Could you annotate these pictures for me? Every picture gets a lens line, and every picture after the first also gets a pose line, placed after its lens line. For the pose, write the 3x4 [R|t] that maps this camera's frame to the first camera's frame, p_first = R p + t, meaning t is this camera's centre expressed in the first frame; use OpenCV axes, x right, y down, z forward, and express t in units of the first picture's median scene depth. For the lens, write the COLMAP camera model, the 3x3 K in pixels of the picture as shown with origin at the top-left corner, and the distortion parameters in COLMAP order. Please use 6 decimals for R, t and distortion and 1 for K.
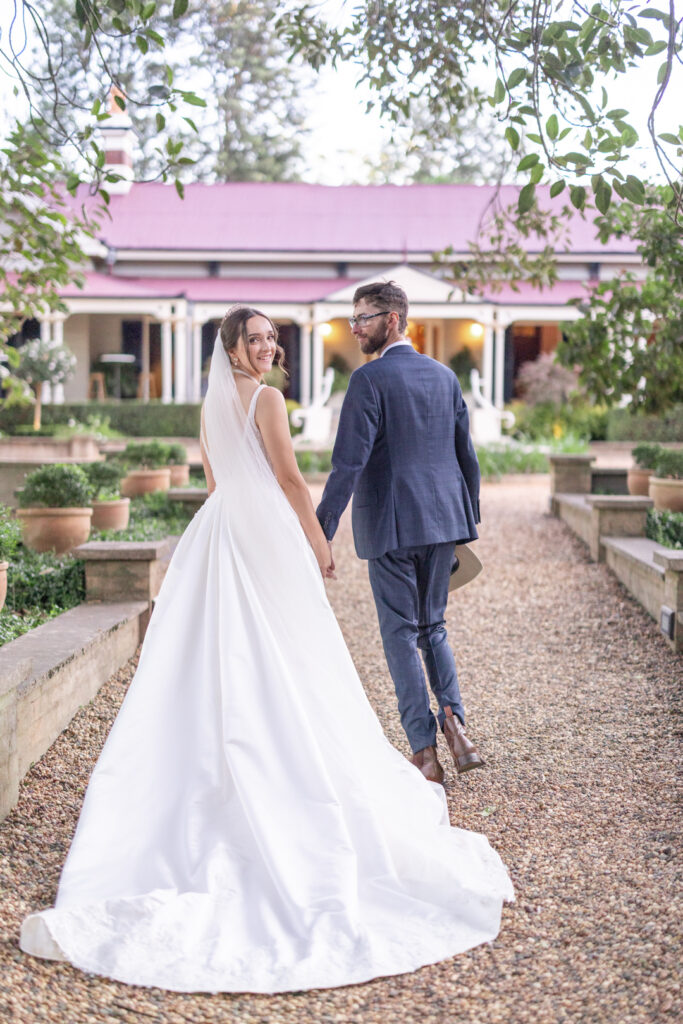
lens RADIAL K [[1452.1, 0, 271.0], [0, 1452.1, 562.2], [0, 0, 1]] dist [-0.017650, -0.016545]
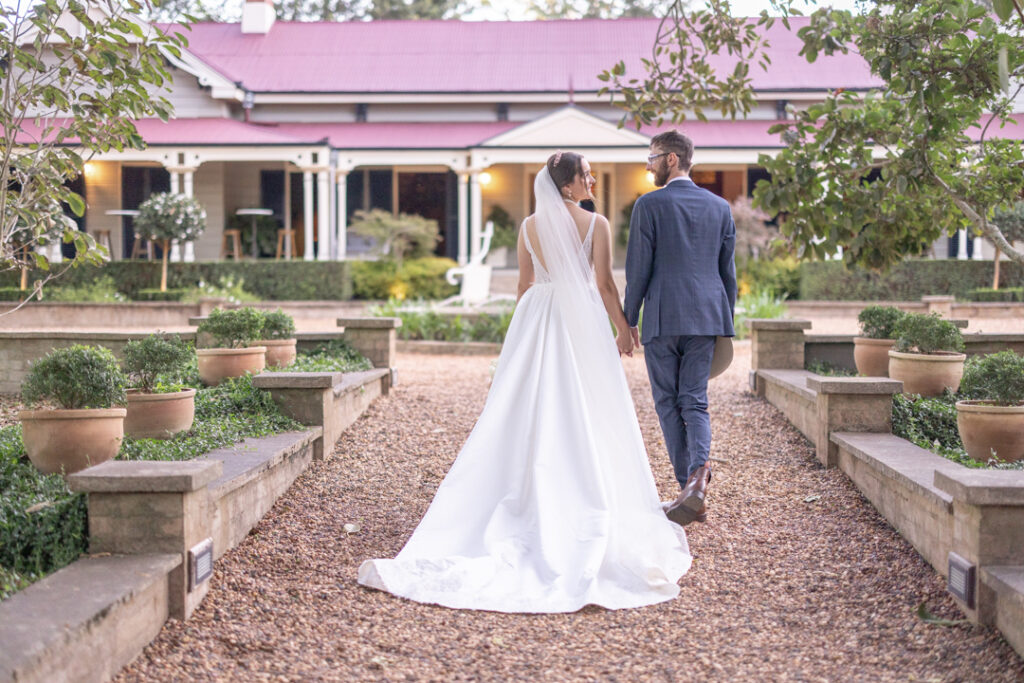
lens RADIAL K [[1460.1, 0, 511.9], [0, 1460.1, 341.3], [0, 0, 1]] dist [0.024725, 0.064819]
pose [[0.998901, -0.011362, 0.045474, 0.024032], [0.013835, 0.998421, -0.054437, -0.020360], [-0.044784, 0.055006, 0.997481, 0.204385]]
